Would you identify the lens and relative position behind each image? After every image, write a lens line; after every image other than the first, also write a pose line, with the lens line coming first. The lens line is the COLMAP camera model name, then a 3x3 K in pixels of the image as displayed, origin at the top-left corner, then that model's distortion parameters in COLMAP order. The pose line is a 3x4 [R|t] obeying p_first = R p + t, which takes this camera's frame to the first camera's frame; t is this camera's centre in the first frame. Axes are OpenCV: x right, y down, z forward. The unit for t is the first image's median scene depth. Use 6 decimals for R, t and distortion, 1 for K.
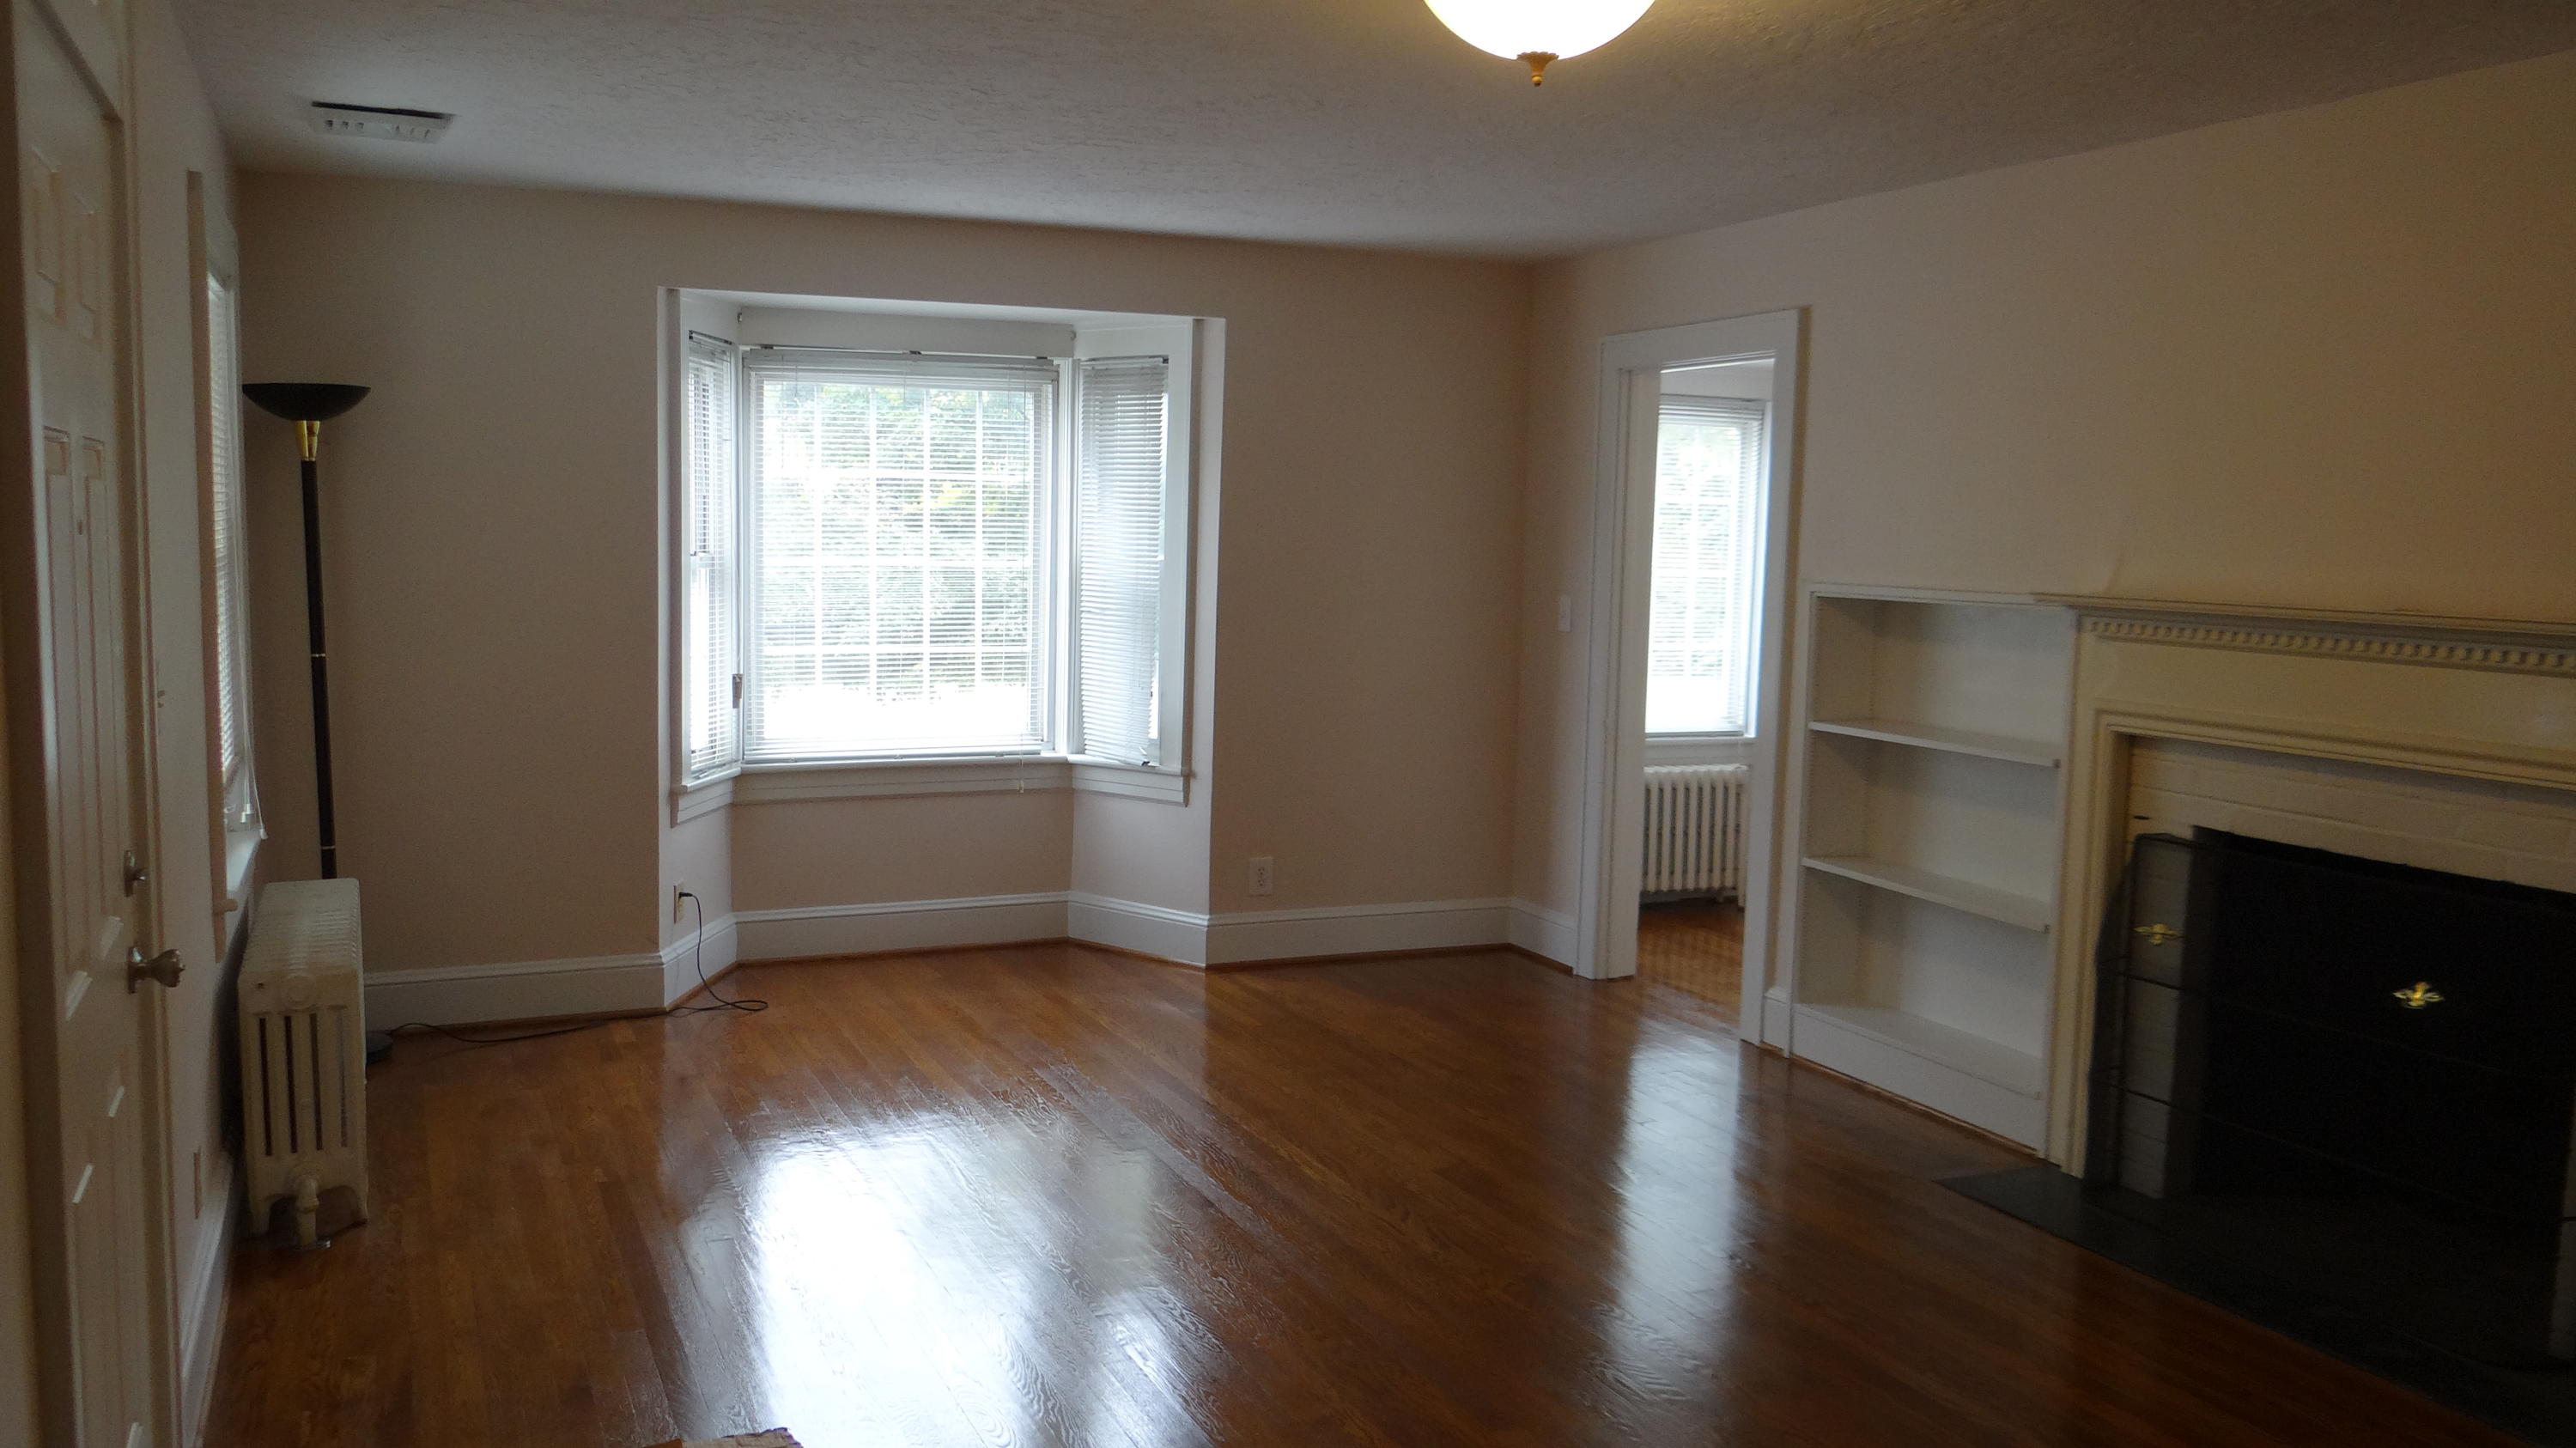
lens RADIAL K [[2043.8, 0, 1291.7], [0, 2043.8, 732.3], [0, 0, 1]] dist [0.024015, -0.009372]
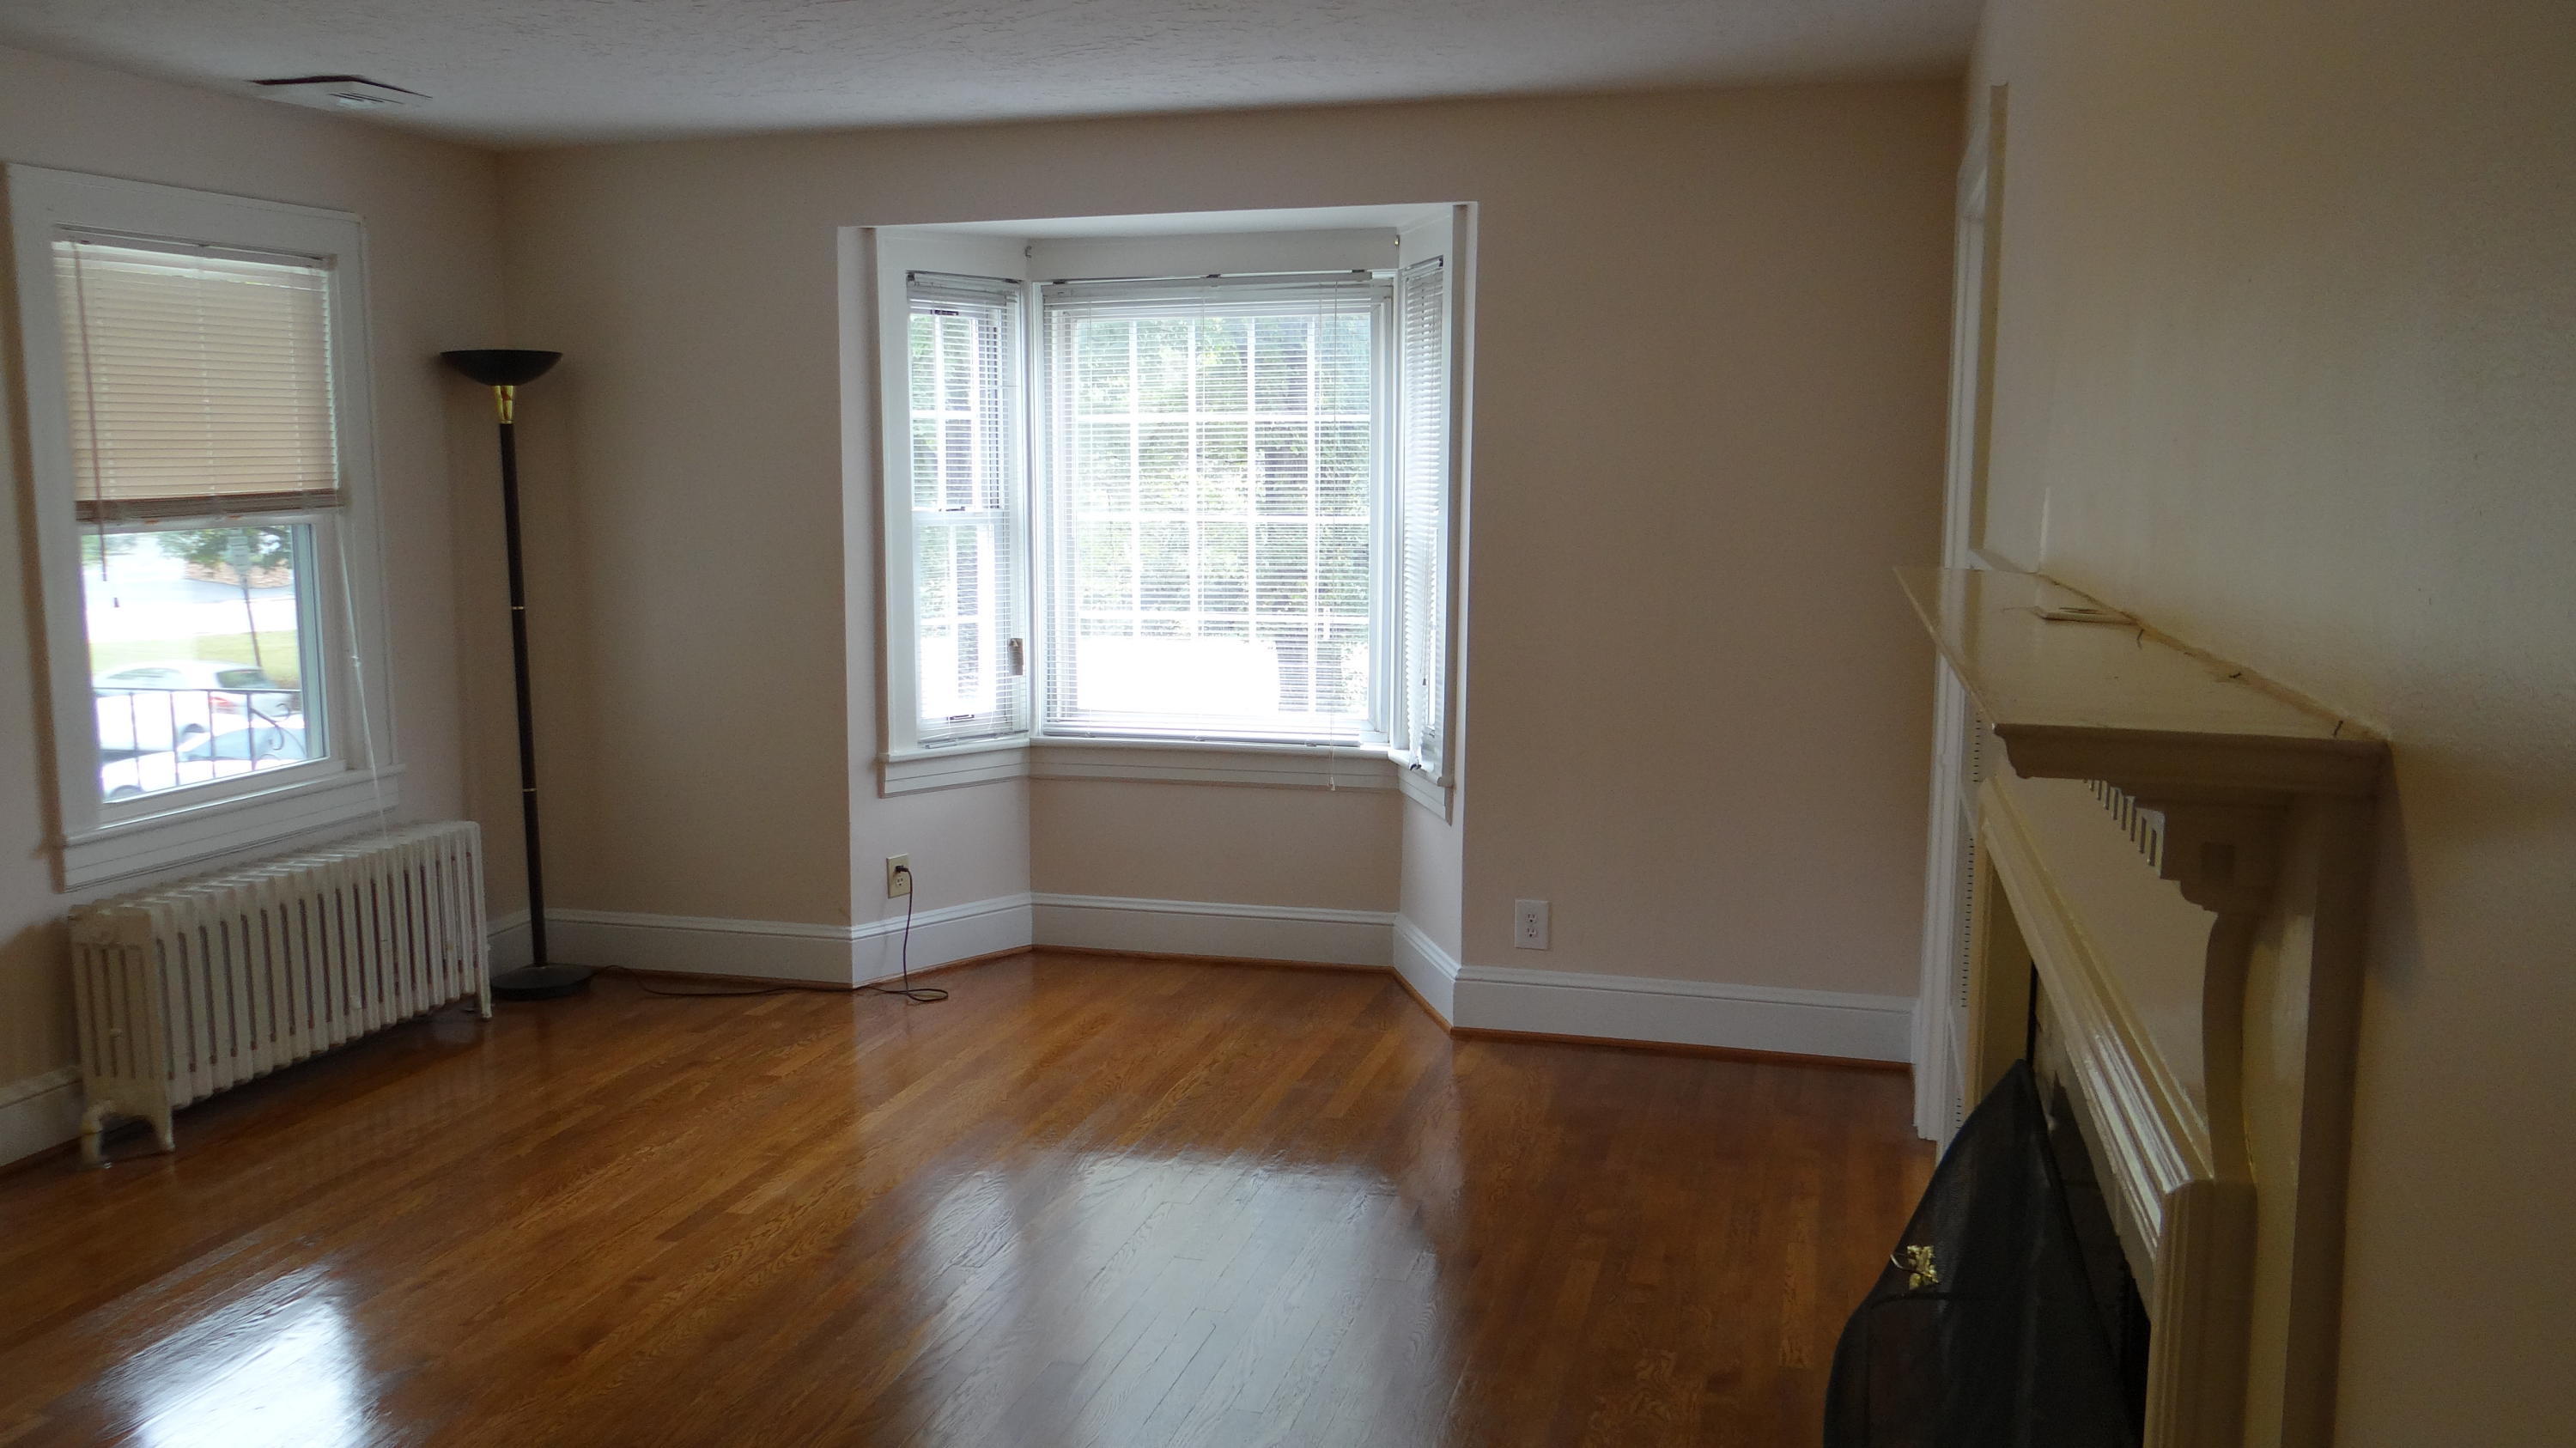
lens RADIAL K [[2043.8, 0, 1283.5], [0, 2043.8, 722.2], [0, 0, 1]] dist [0.024015, -0.009372]
pose [[0.772536, 0.061430, -0.631992, 0.410797], [-0.049275, 0.998108, 0.036784, -0.030529], [0.633056, 0.002724, 0.774101, 0.355664]]
